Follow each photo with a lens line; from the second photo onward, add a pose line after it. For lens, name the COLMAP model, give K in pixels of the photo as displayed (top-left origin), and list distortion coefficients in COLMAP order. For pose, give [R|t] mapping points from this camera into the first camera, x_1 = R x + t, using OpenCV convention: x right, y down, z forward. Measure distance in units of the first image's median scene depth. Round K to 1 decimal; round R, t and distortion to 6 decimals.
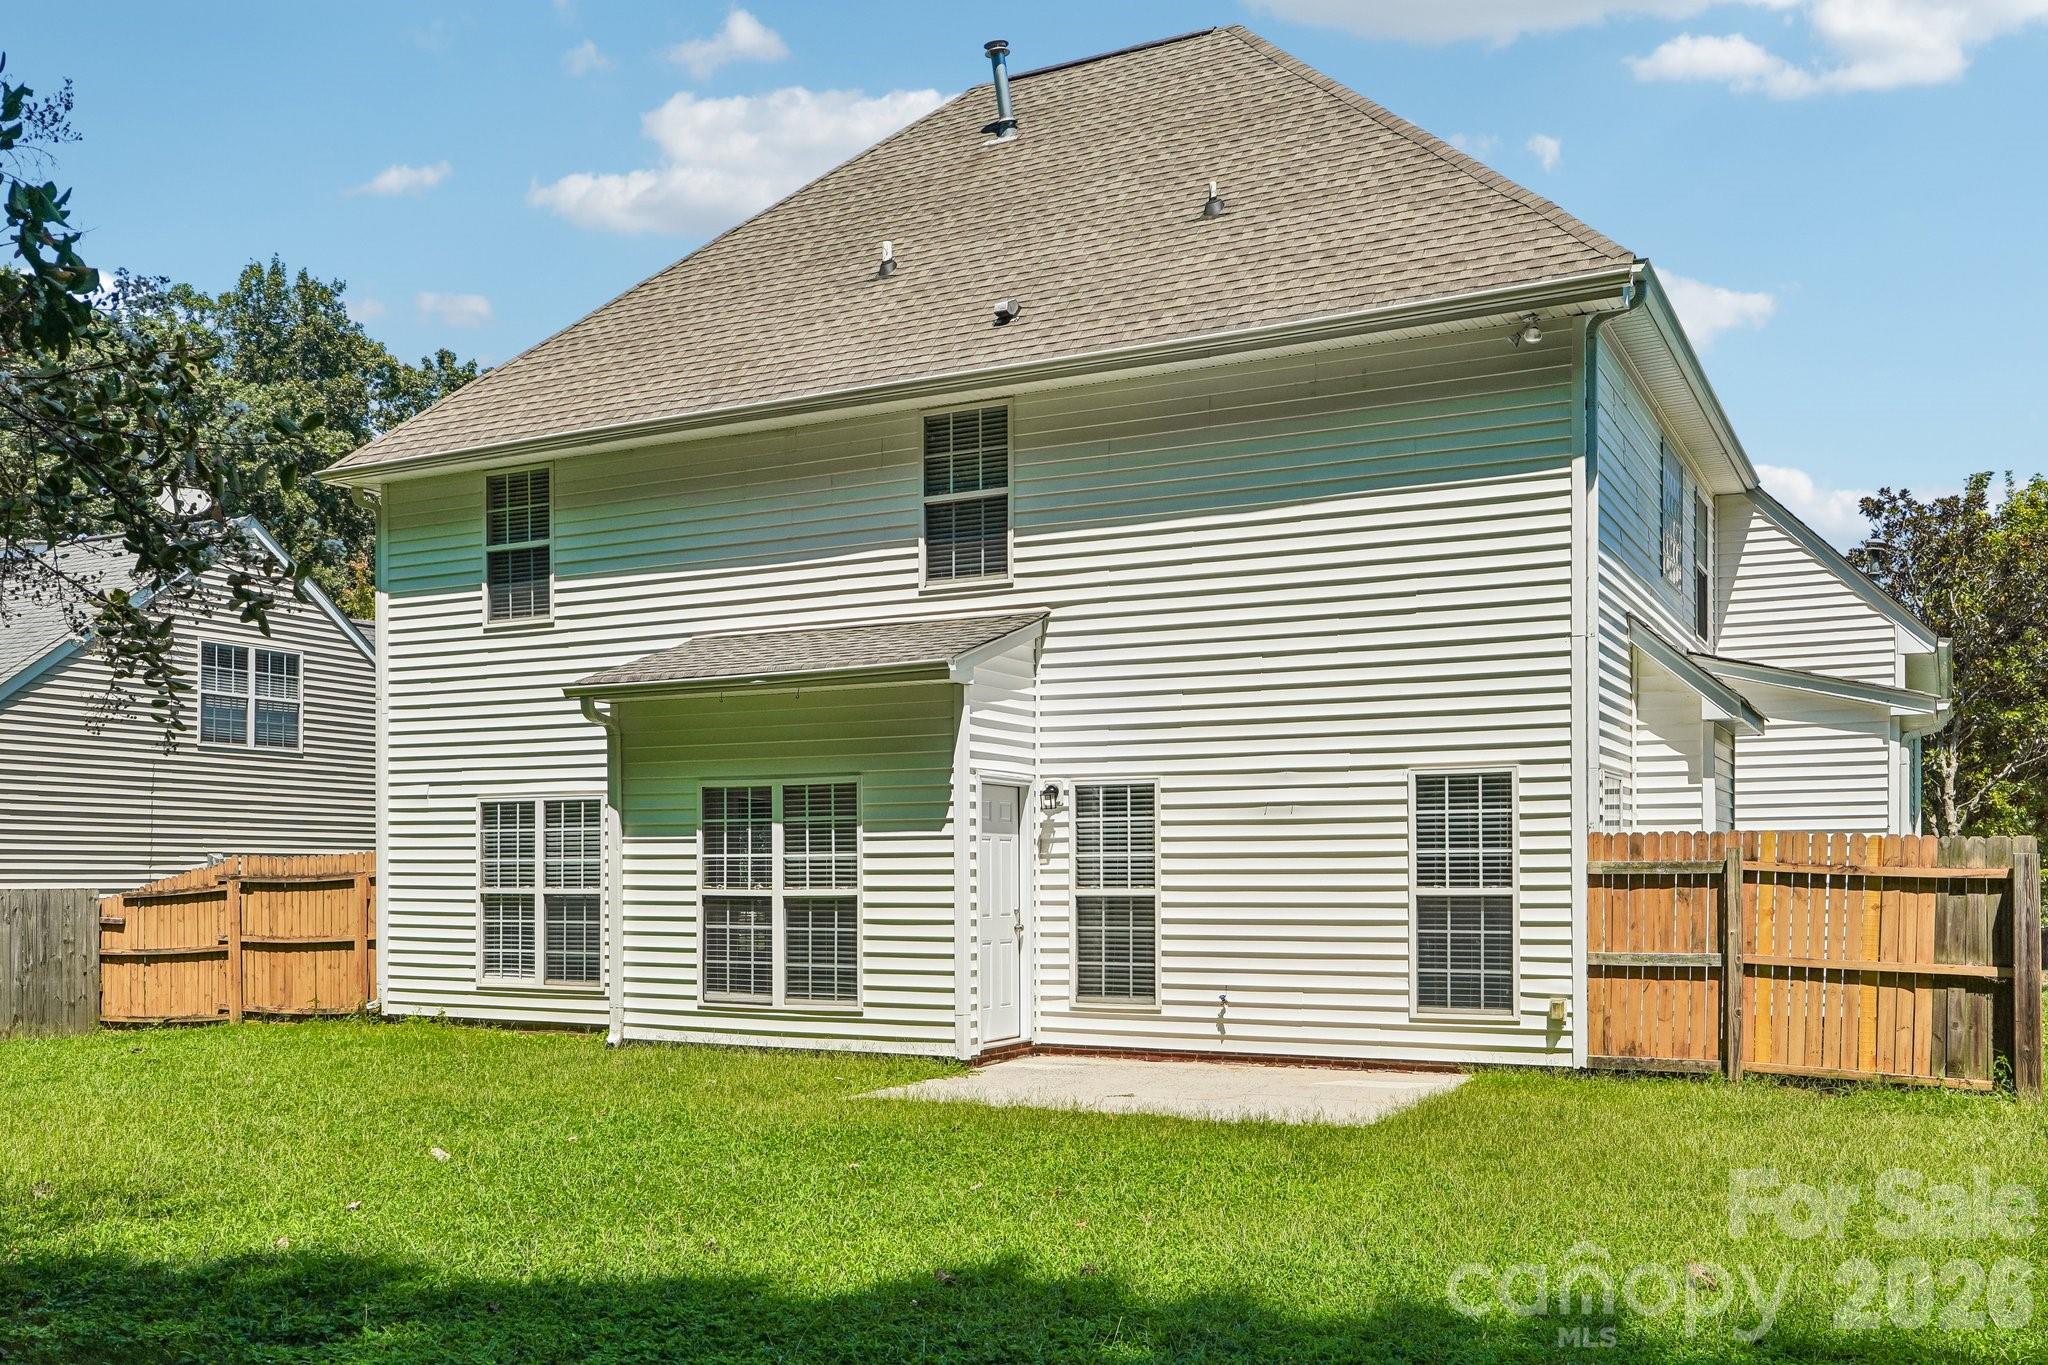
lens RADIAL K [[1841.9, 0, 1028.7], [0, 1841.9, 830.7], [0, 0, 1]] dist [0.034284, -0.000972]
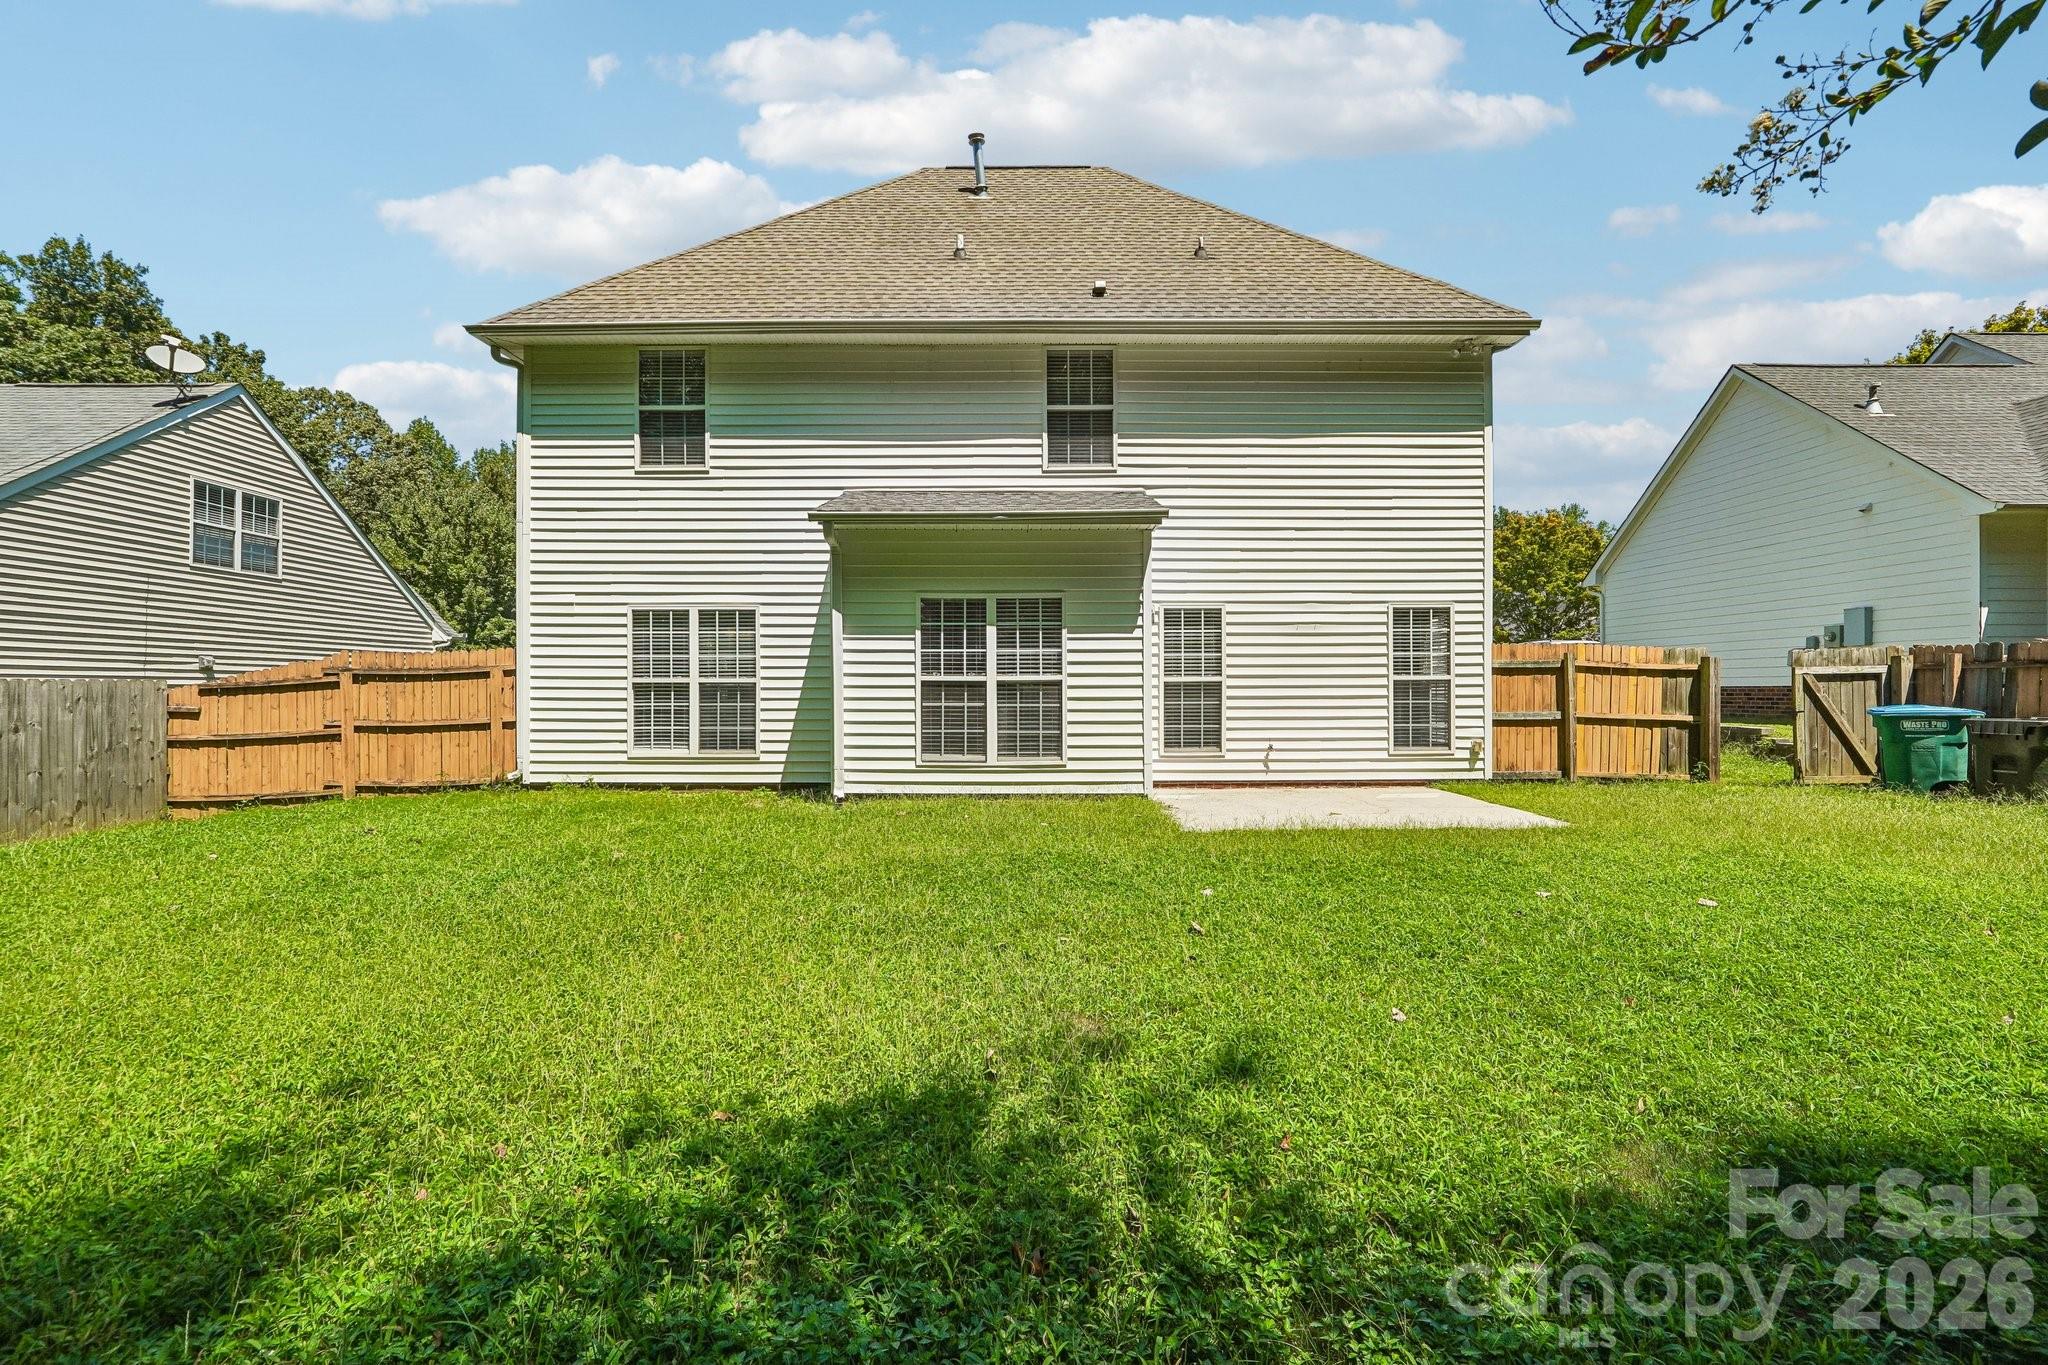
lens RADIAL K [[862.7, 0, 1021.3], [0, 862.7, 677.1], [0, 0, 1]] dist [-0.003256, 0.003241]
pose [[0.880250, 0.006173, 0.474471, -0.401144], [-0.011072, 0.999910, 0.007532, 0.026933], [-0.474382, -0.011884, 0.880239, 0.424461]]
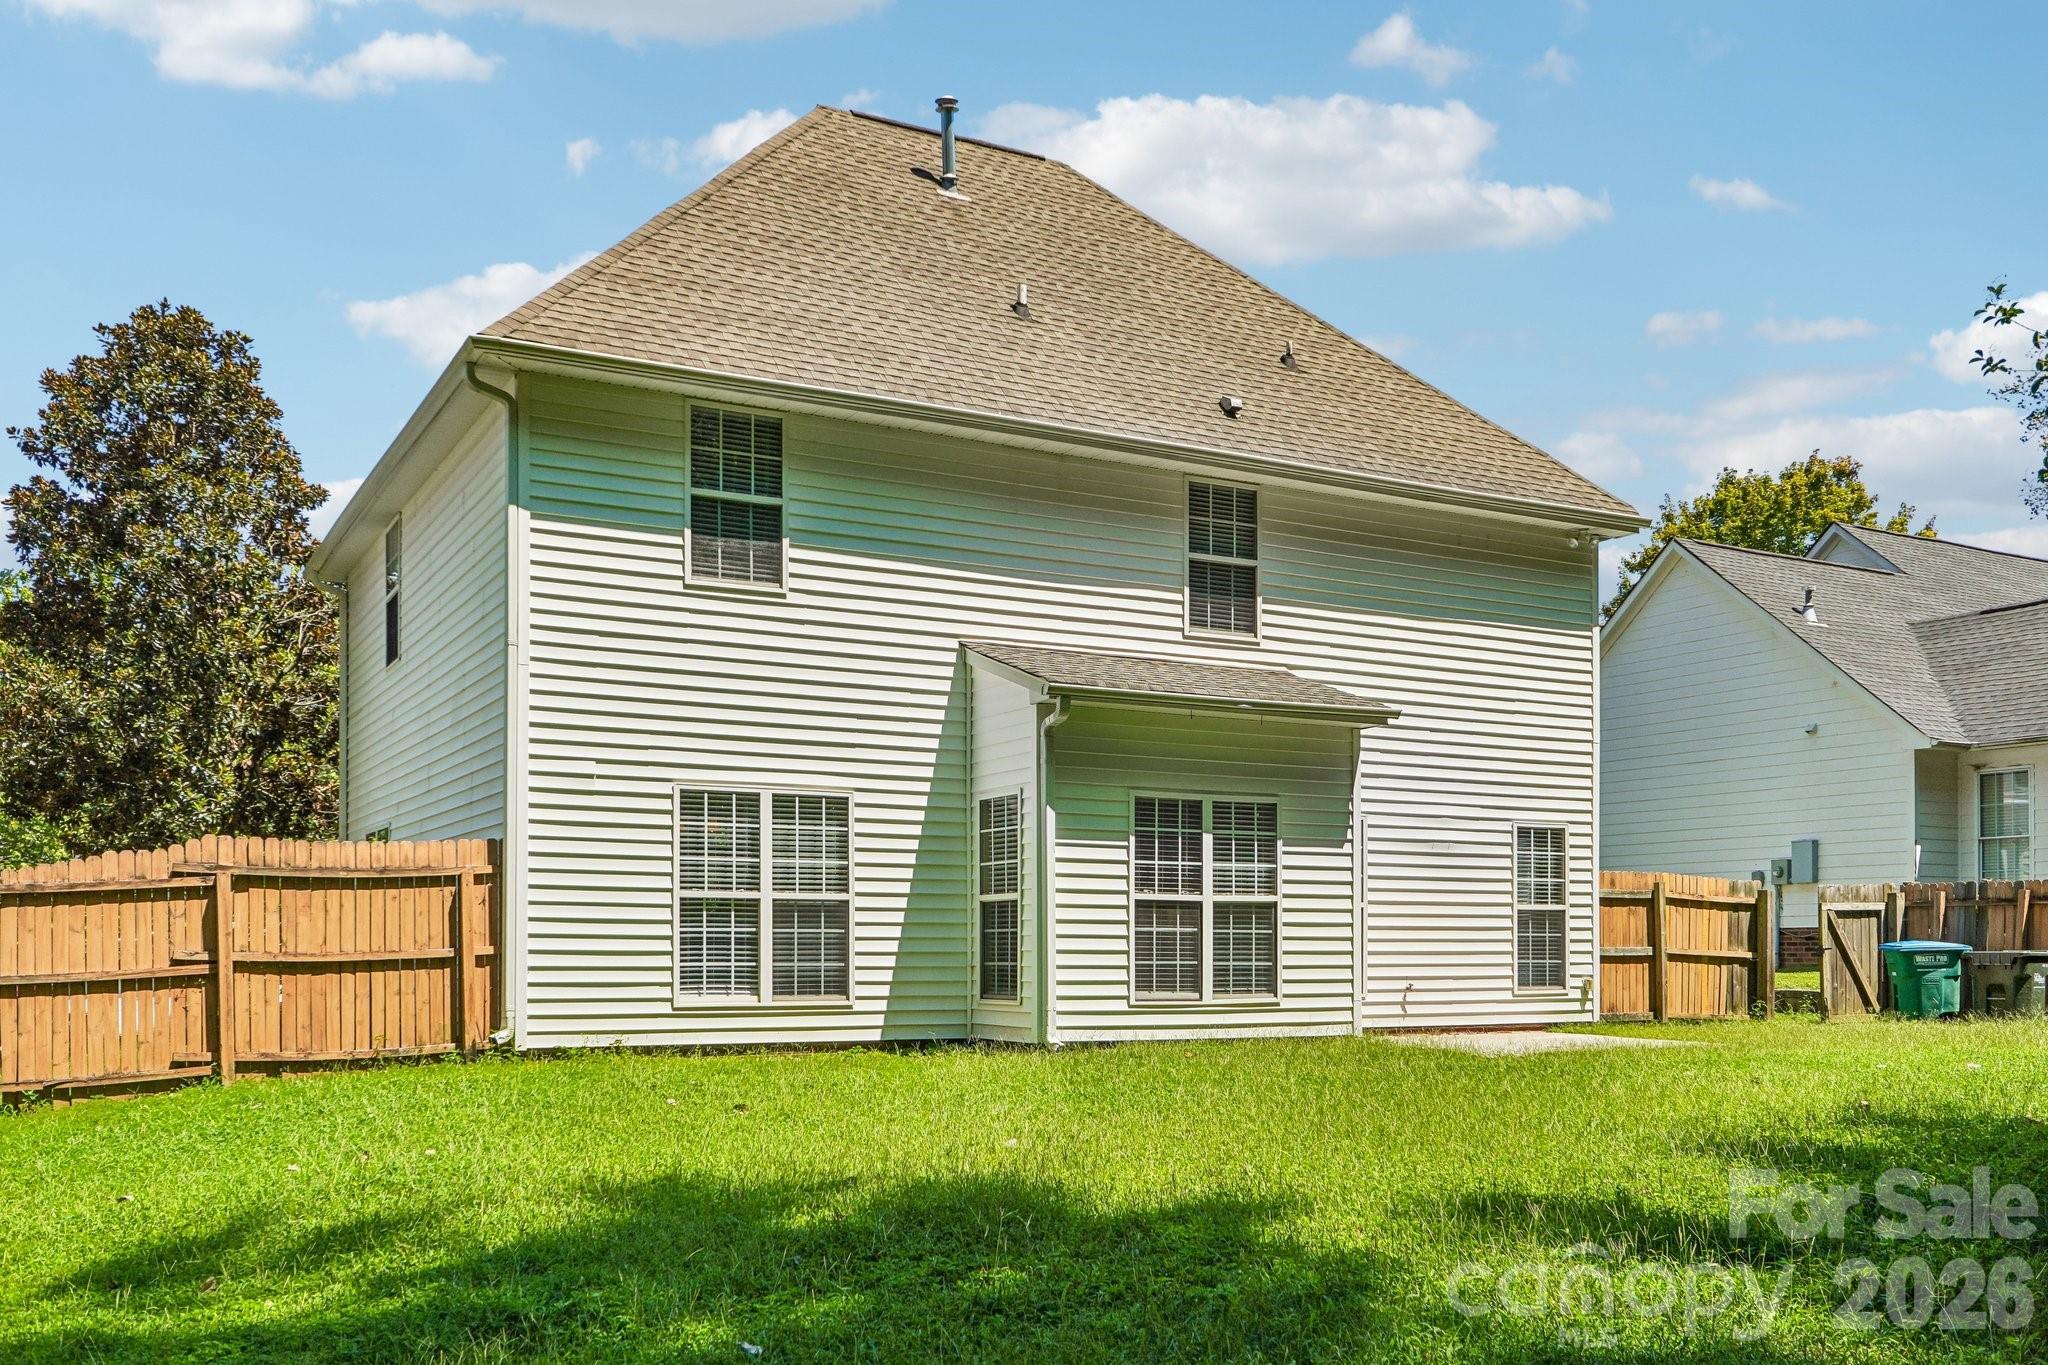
lens RADIAL K [[1836.9, 0, 1022.1], [0, 1836.9, 917.2], [0, 0, 1]] dist [0.046483, -0.001870]
pose [[0.539346, 0.018816, 0.841874, -1.079323], [-0.022528, 0.999715, -0.007912, 0.054334], [-0.841783, -0.014699, 0.539616, 0.487342]]
